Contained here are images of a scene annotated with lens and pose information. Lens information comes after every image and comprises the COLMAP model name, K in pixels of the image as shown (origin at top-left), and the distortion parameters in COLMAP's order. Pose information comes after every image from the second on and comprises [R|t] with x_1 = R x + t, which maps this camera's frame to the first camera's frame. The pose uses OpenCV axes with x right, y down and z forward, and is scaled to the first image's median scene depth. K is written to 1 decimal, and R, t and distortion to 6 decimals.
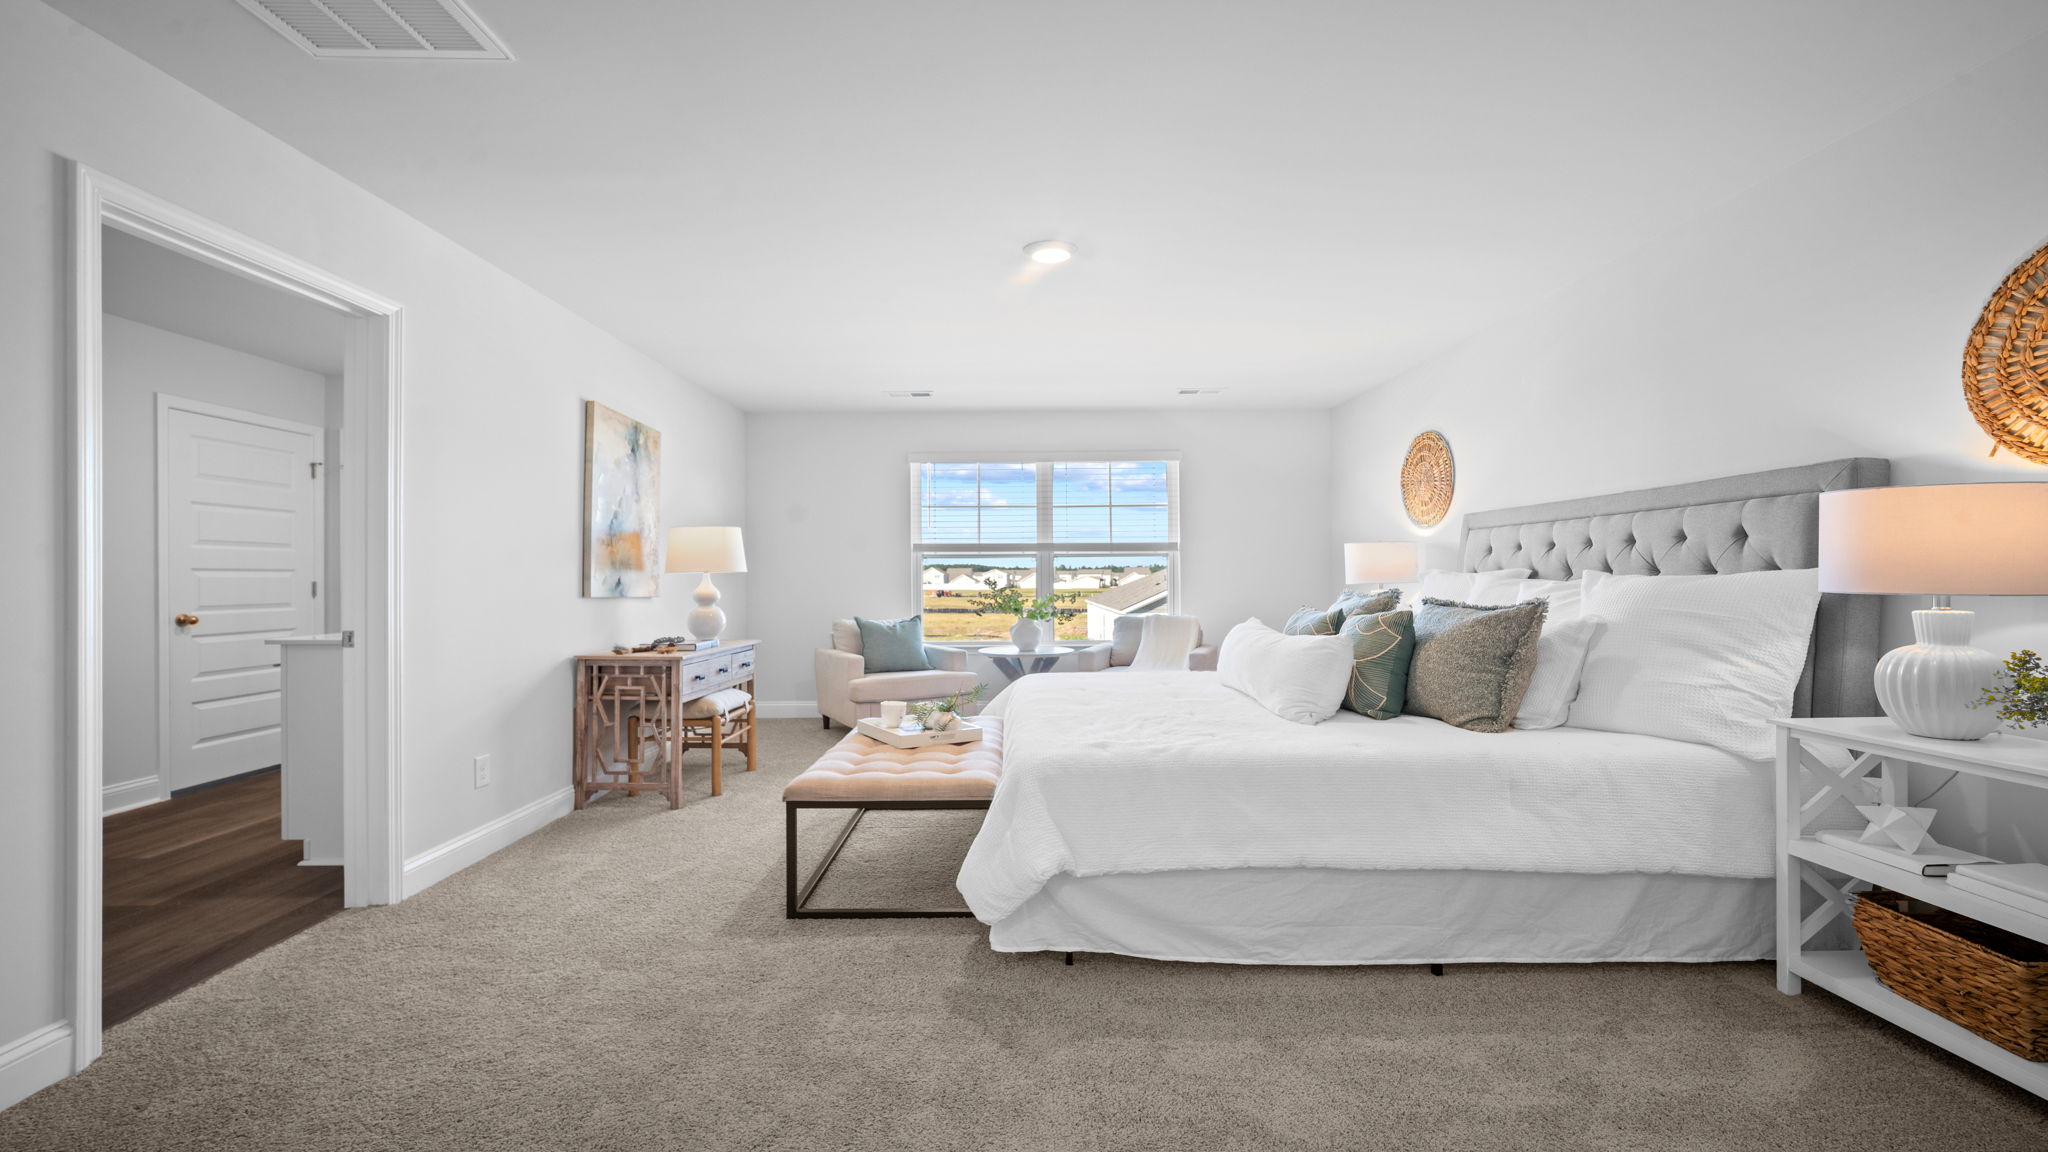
lens RADIAL K [[898.4, 0, 1107.4], [0, 898.4, 571.4], [0, 0, 1]] dist [-0.001496, 0.000183]
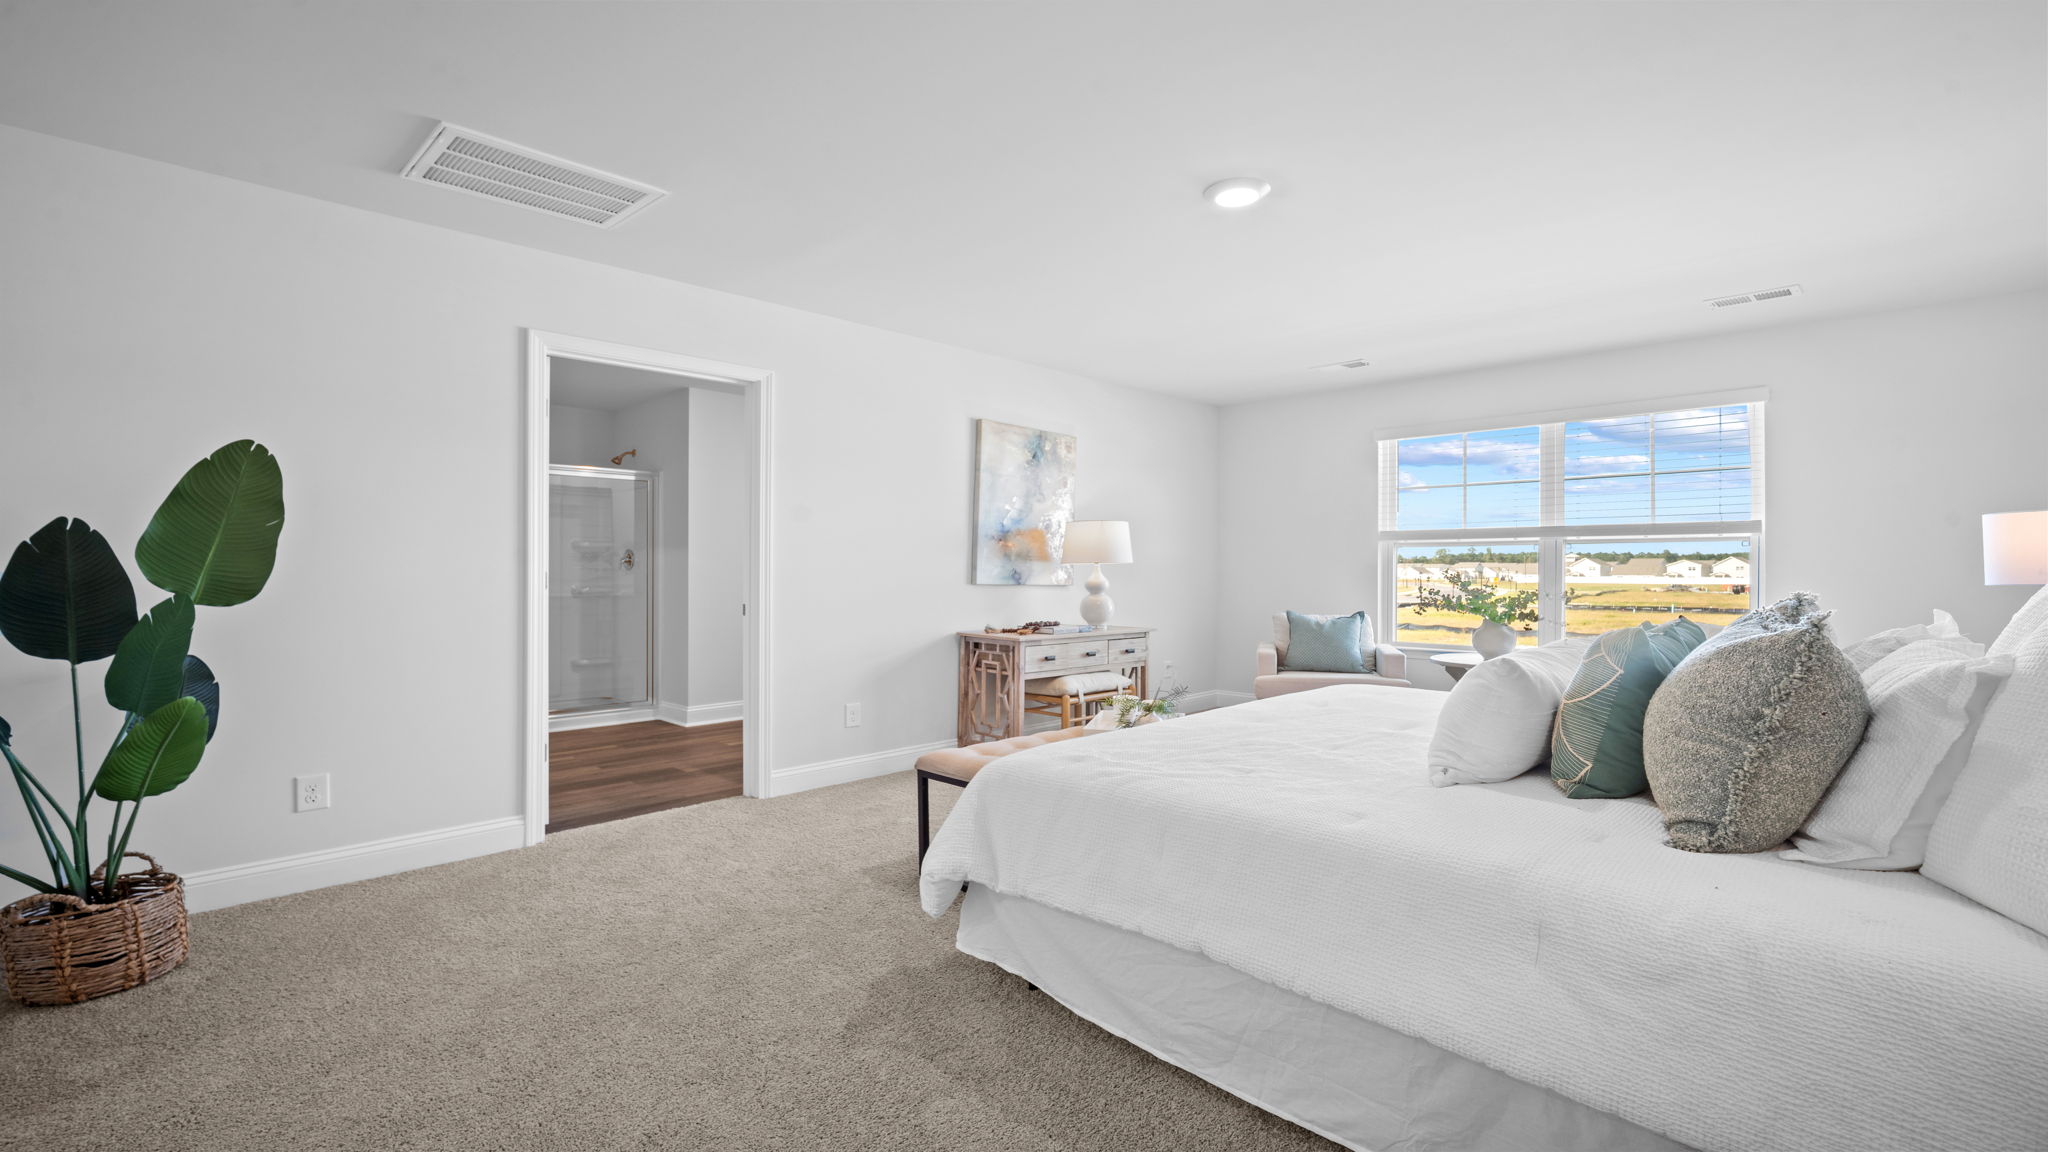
lens RADIAL K [[935.4, 0, 1024.8], [0, 935.4, 569.8], [0, 0, 1]] dist [-0.003442, 0.000544]
pose [[0.691118, 0.006279, -0.722715, 0.373618], [-0.000235, 0.999964, 0.008462, -0.000806], [0.722742, -0.005678, 0.691094, 0.194024]]
